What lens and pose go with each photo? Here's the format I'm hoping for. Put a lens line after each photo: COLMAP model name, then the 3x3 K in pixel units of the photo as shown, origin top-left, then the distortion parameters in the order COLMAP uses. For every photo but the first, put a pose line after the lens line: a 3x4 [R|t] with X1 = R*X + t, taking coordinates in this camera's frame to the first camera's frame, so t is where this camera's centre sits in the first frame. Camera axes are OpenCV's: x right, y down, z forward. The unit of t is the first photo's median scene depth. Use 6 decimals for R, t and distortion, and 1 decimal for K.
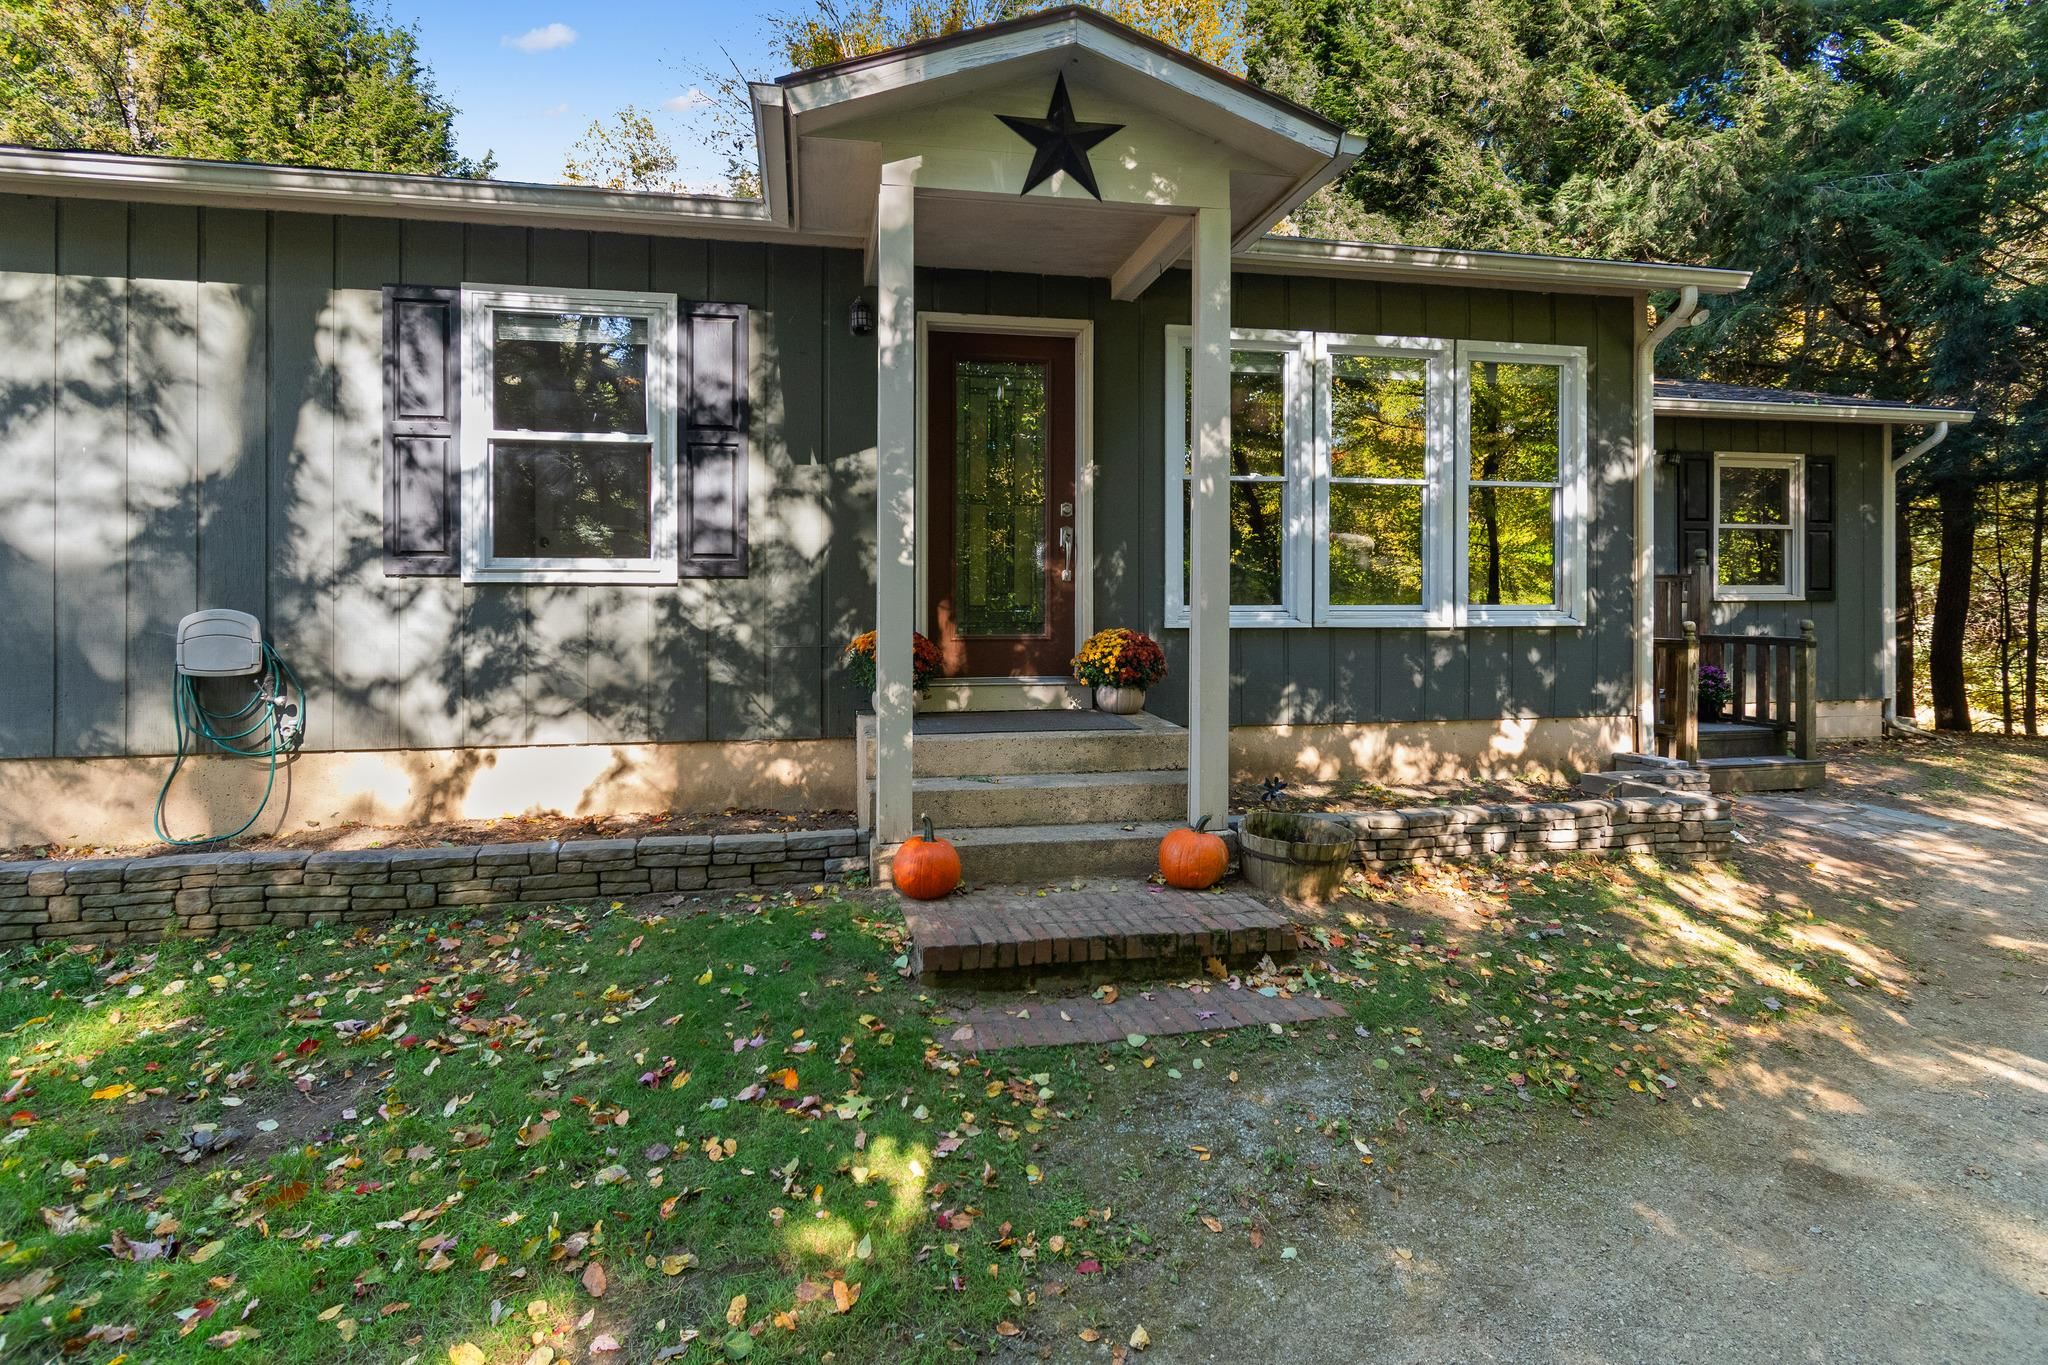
lens RADIAL K [[1093.7, 0, 1018.2], [0, 1093.7, 612.1], [0, 0, 1]] dist [-0.000936, -0.000179]
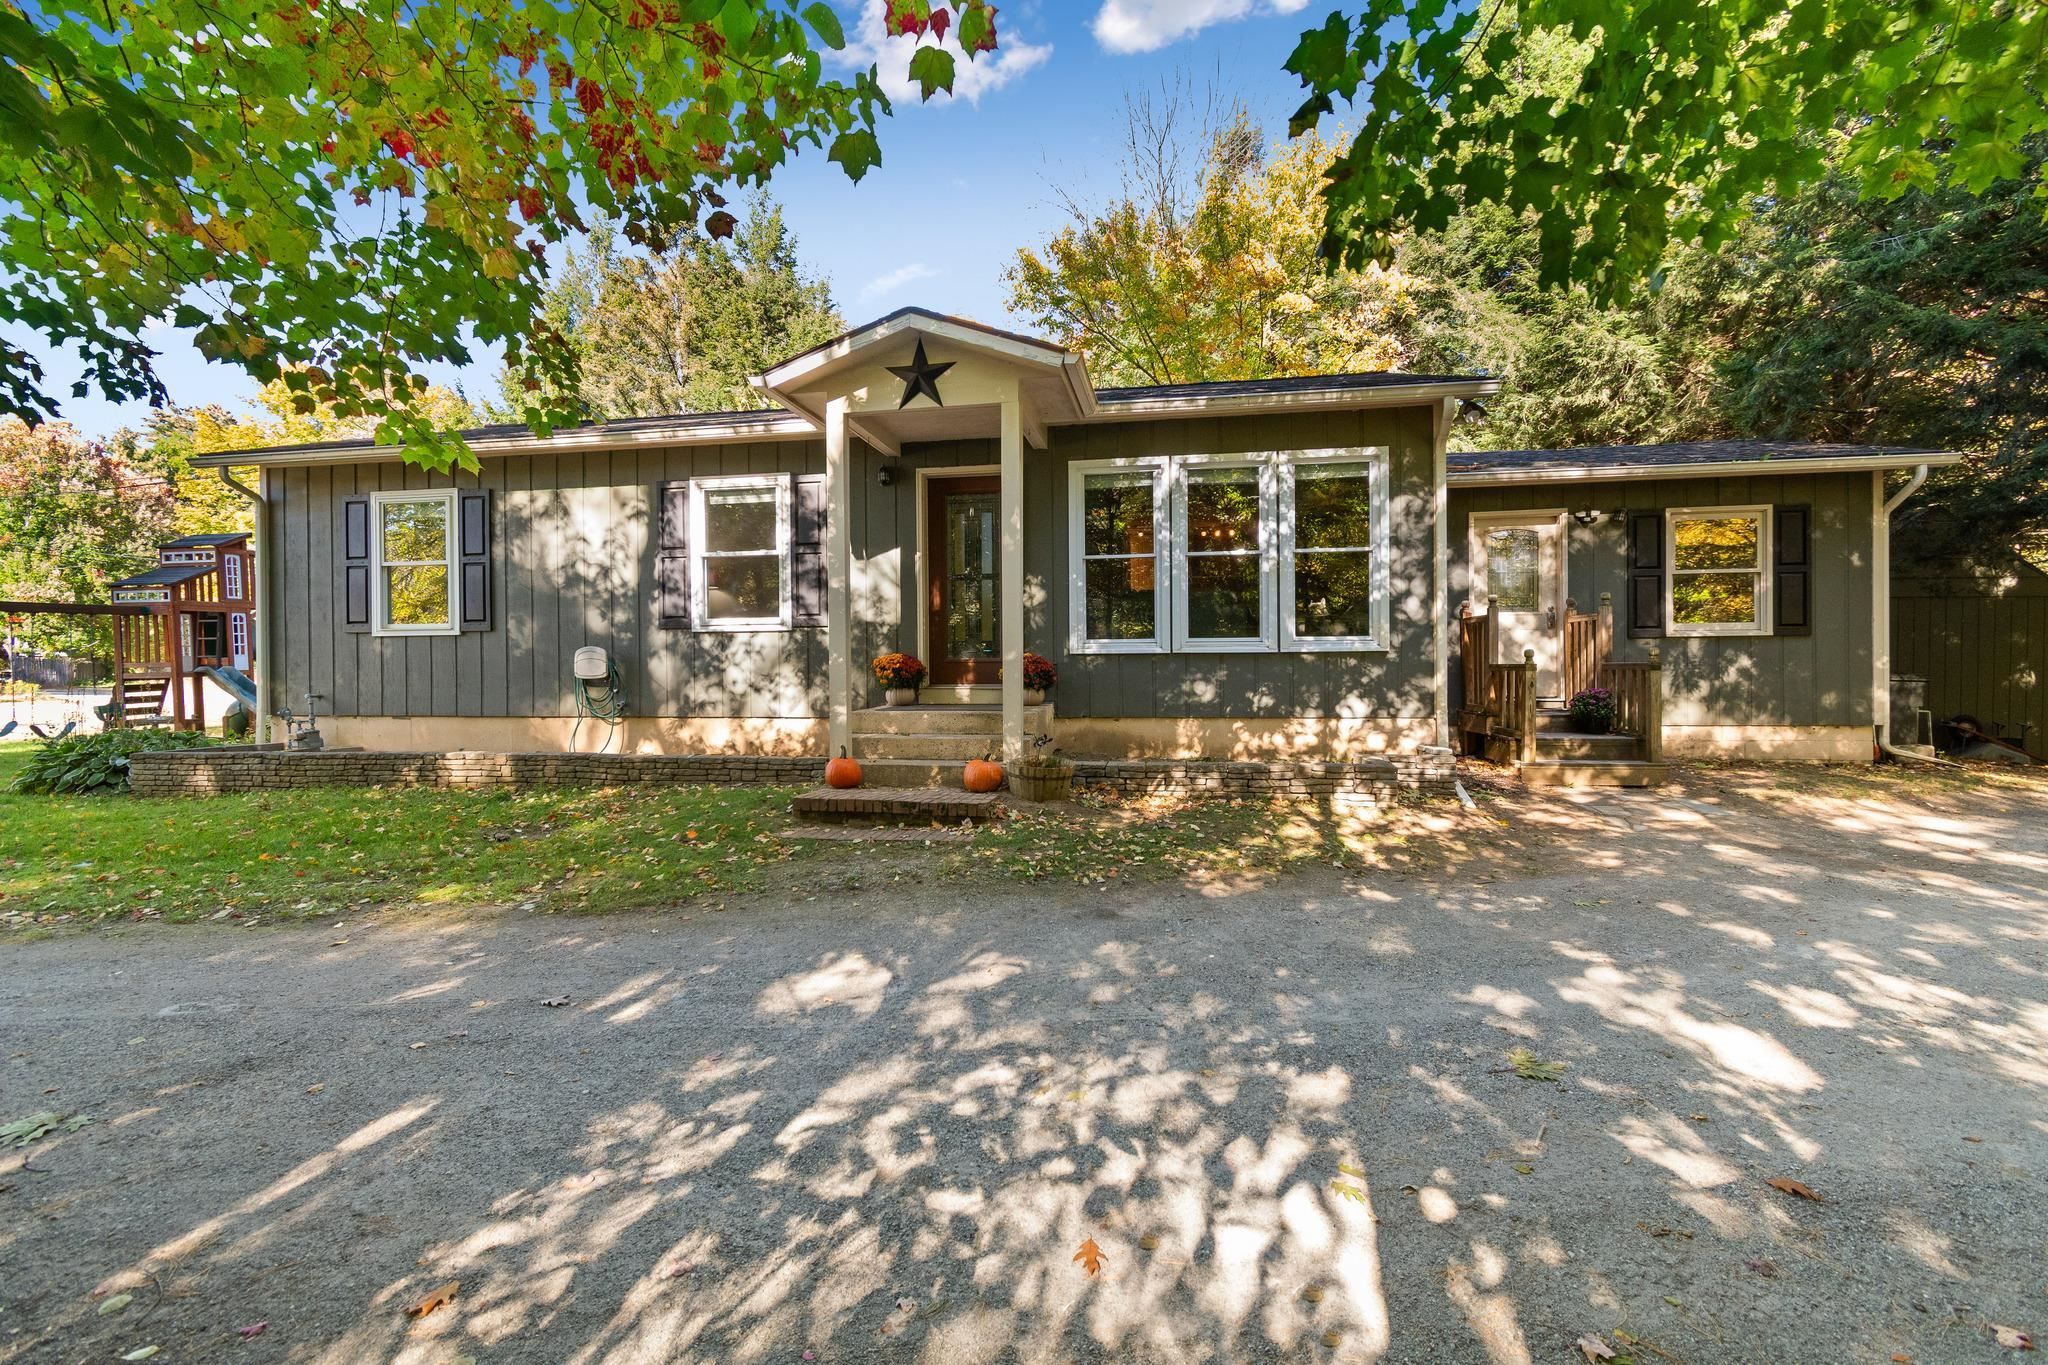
lens RADIAL K [[921.6, 0, 1011.2], [0, 921.6, 674.5], [0, 0, 1]] dist [0.000009, -0.000184]
pose [[0.924646, -0.003256, -0.380814, 0.364022], [0.002020, 0.999991, -0.003644, 0.031909], [0.380823, 0.002600, 0.924644, -0.167208]]
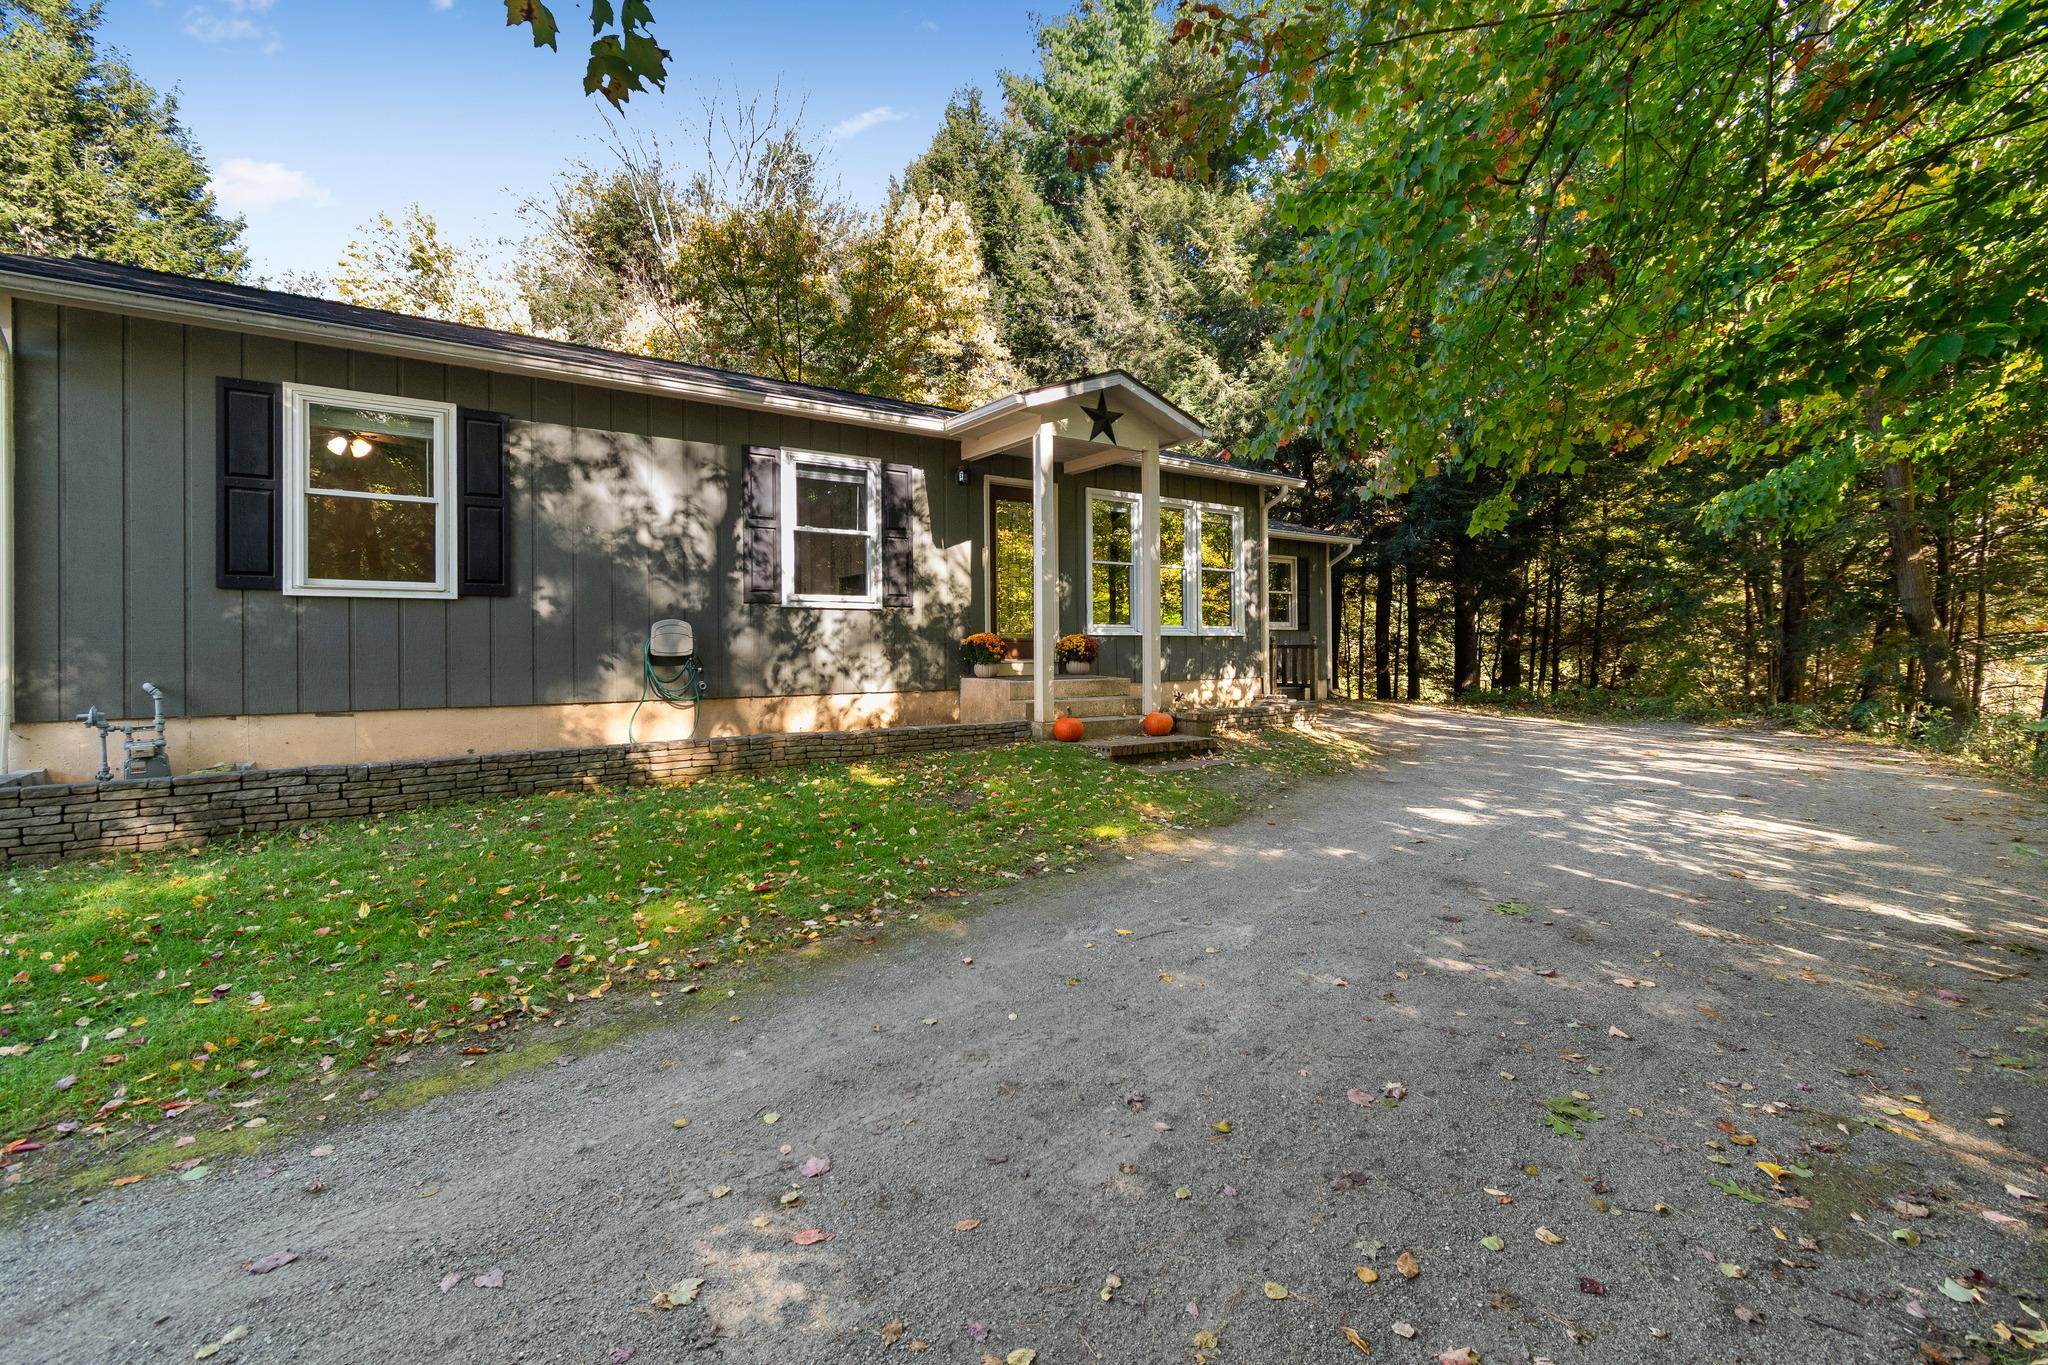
lens RADIAL K [[942.7, 0, 1025.0], [0, 942.7, 652.0], [0, 0, 1]] dist [0.000343, -0.000240]
pose [[0.908352, -0.005950, 0.418163, -0.458205], [0.008768, 0.999950, -0.004817, 0.034649], [-0.418114, 0.008042, 0.908359, -0.359533]]
